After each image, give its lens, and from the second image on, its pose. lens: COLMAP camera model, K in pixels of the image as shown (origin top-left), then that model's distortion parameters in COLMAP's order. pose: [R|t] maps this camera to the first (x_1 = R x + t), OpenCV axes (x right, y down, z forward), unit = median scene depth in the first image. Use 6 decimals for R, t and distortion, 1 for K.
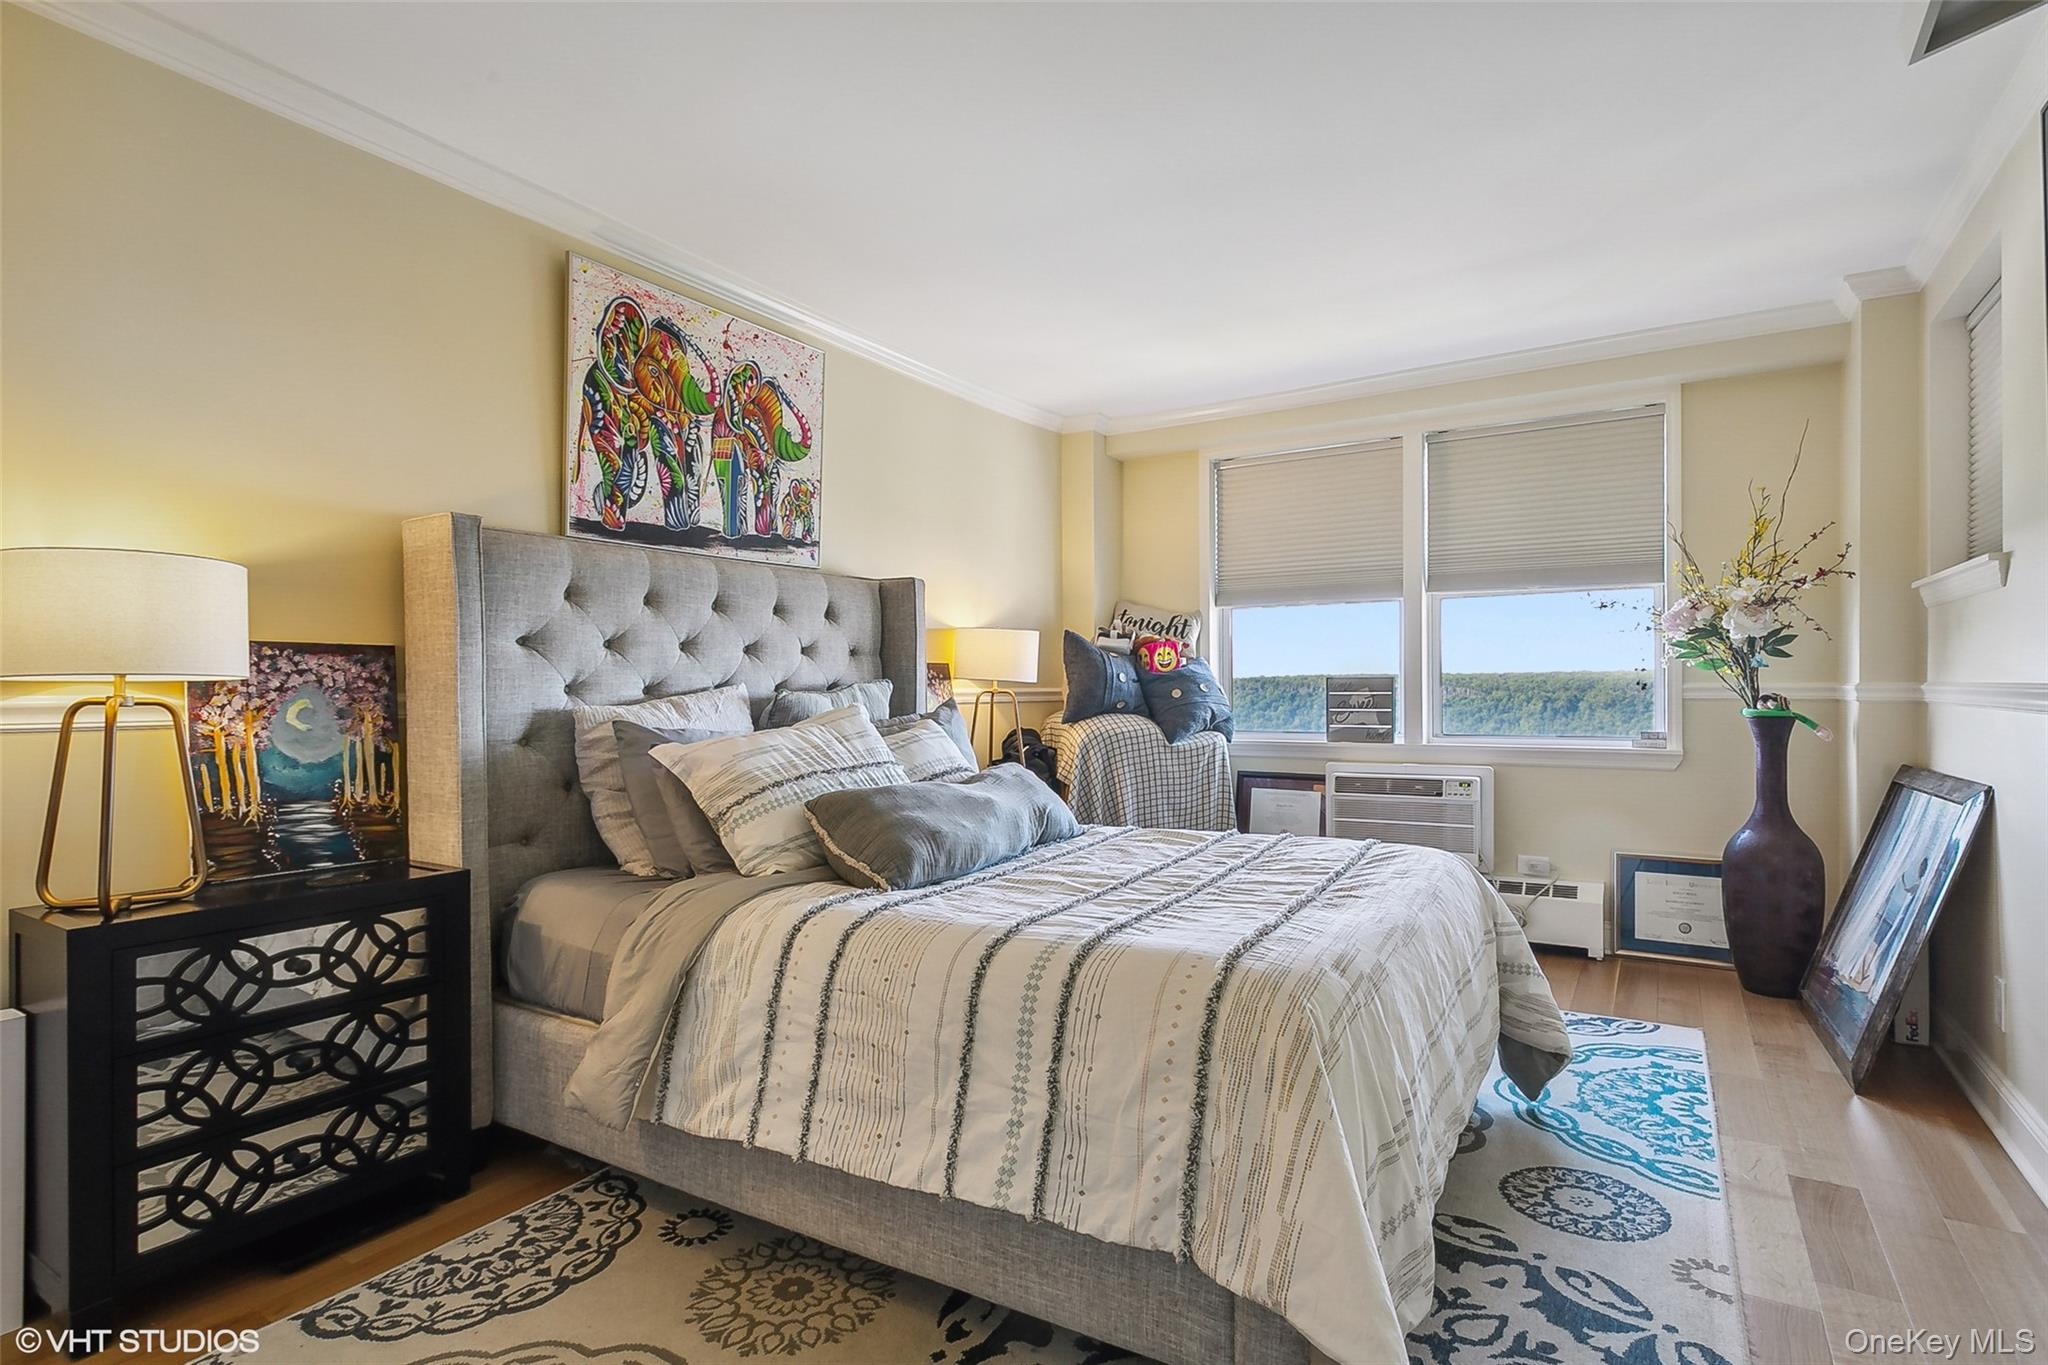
lens RADIAL K [[996.8, 0, 1026.3], [0, 996.8, 679.7], [0, 0, 1]] dist [0.001667, 0.004900]
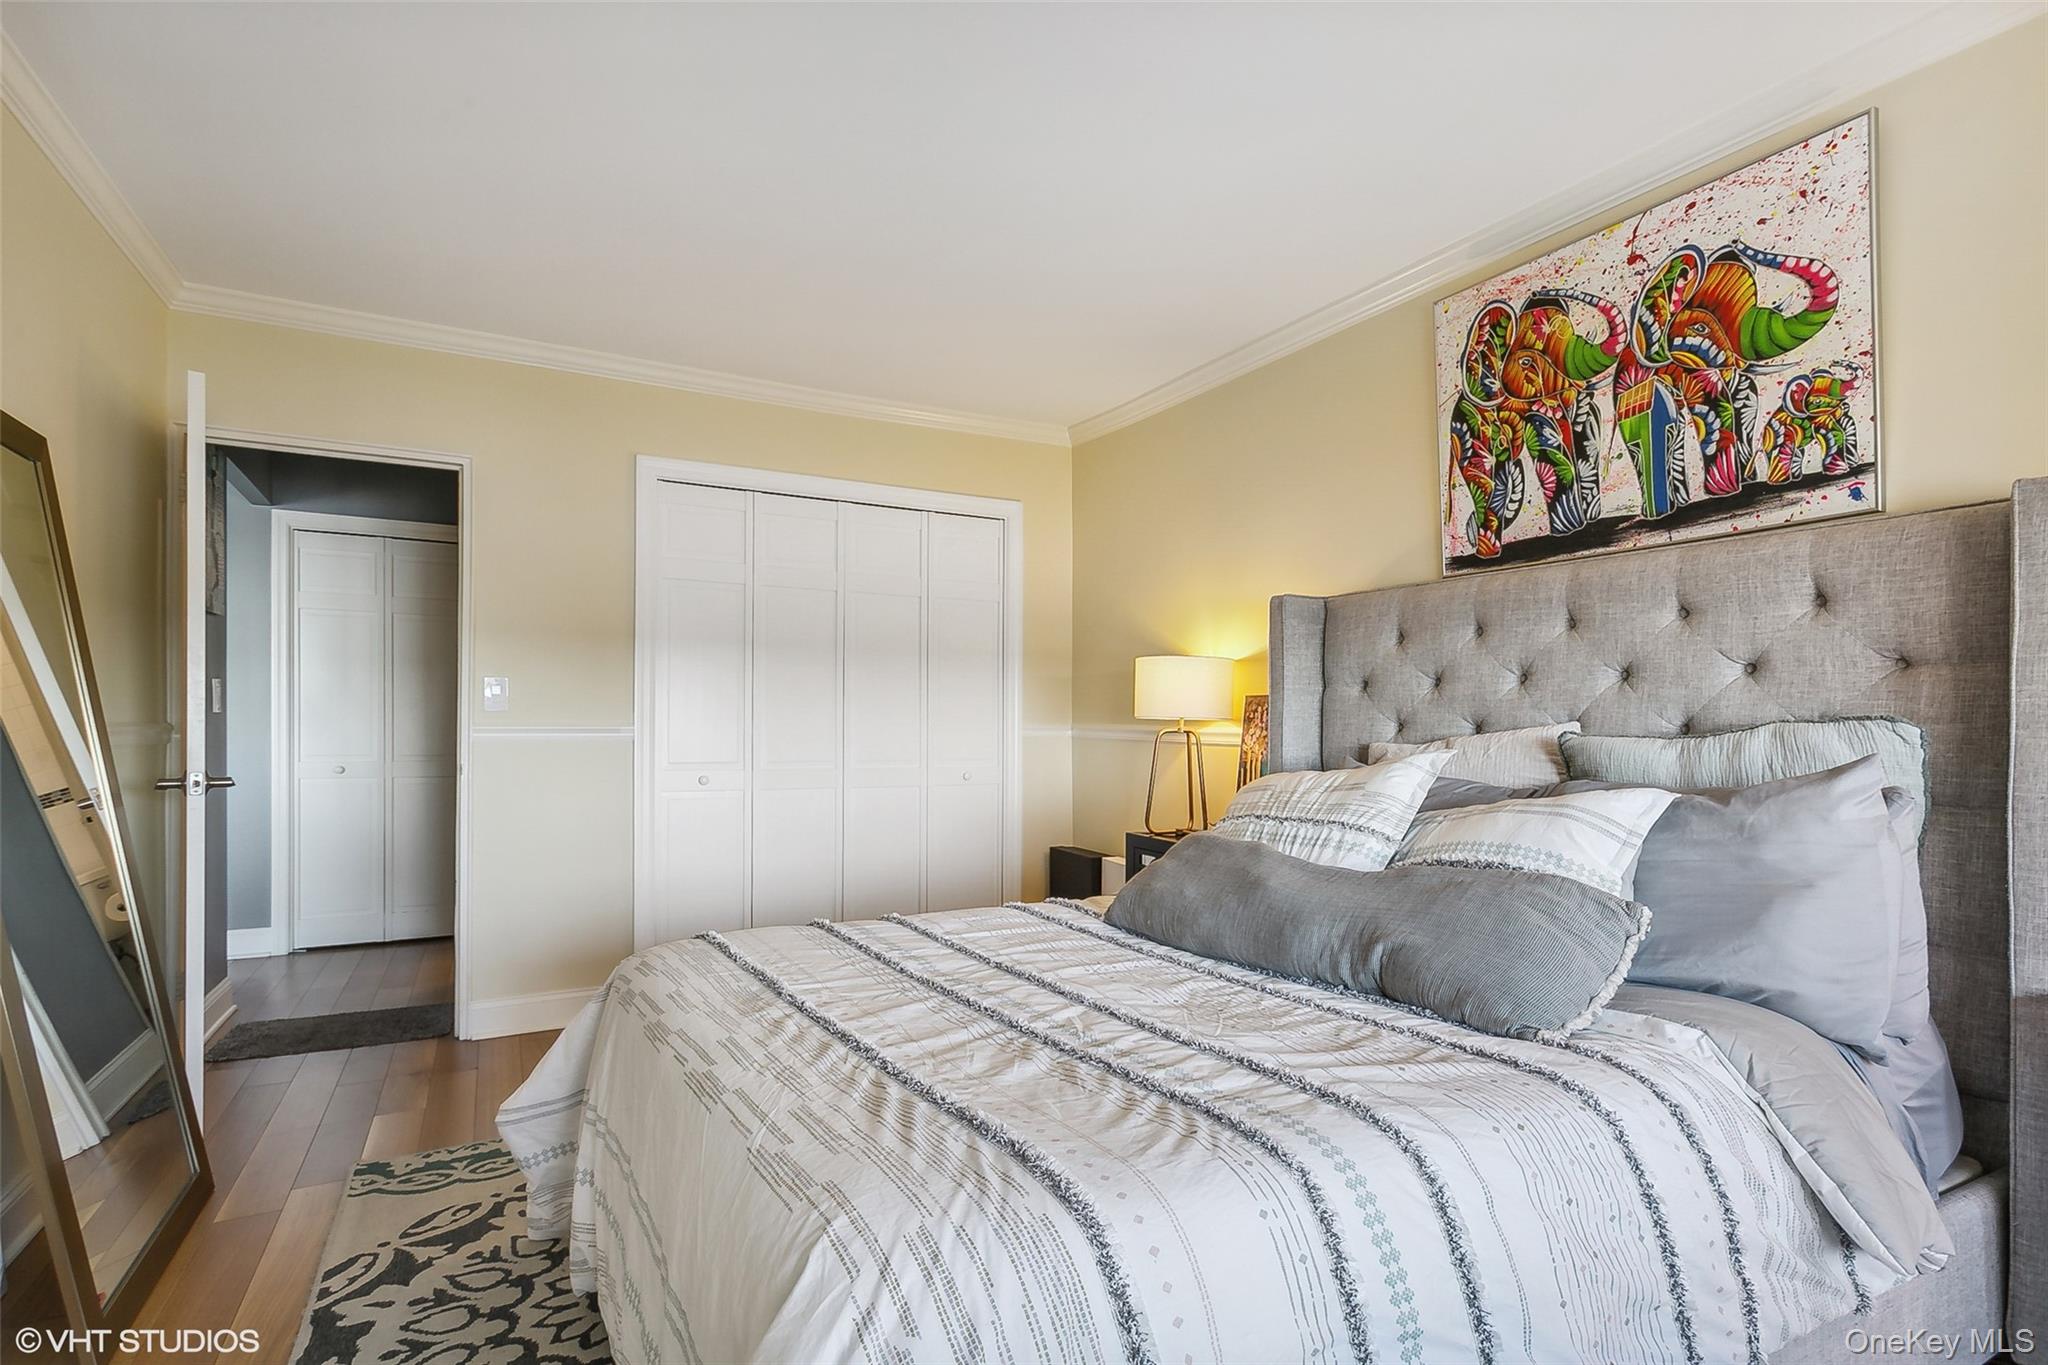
lens RADIAL K [[996.8, 0, 1030.3], [0, 996.8, 723.1], [0, 0, 1]] dist [0.001667, 0.004900]
pose [[-0.476657, -0.000532, -0.879089, 0.581566], [0.001502, 0.999998, -0.001420, 0.005348], [0.879088, -0.001997, -0.476656, 1.008709]]
